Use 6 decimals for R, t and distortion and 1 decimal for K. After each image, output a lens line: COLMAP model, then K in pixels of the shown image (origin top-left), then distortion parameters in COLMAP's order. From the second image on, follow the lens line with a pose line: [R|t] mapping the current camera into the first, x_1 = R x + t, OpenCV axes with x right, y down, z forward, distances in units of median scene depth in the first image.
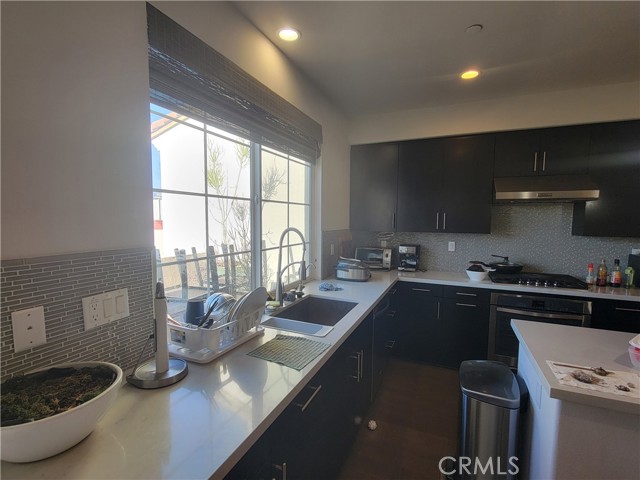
lens RADIAL K [[302.4, 0, 321.5], [0, 302.4, 240.4], [0, 0, 1]] dist [0.003104, -0.000052]
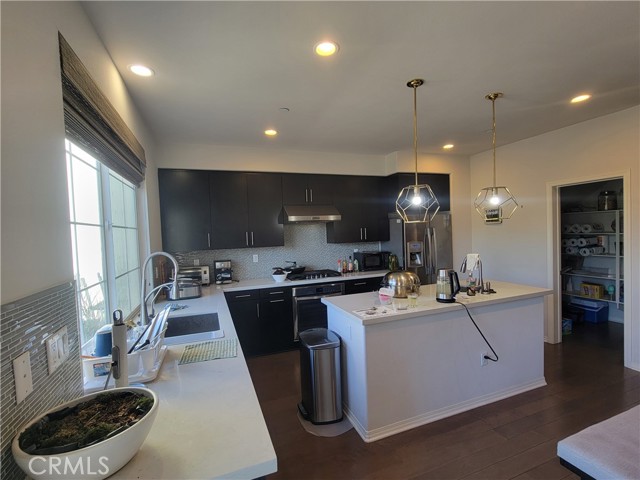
lens RADIAL K [[302.4, 0, 319.9], [0, 302.4, 241.2], [0, 0, 1]] dist [0.003104, -0.000052]
pose [[0.722924, -0.055858, 0.688666, -0.287347], [0.091382, 0.995700, -0.015167, -0.008879], [-0.684858, 0.073896, 0.724920, -0.103757]]
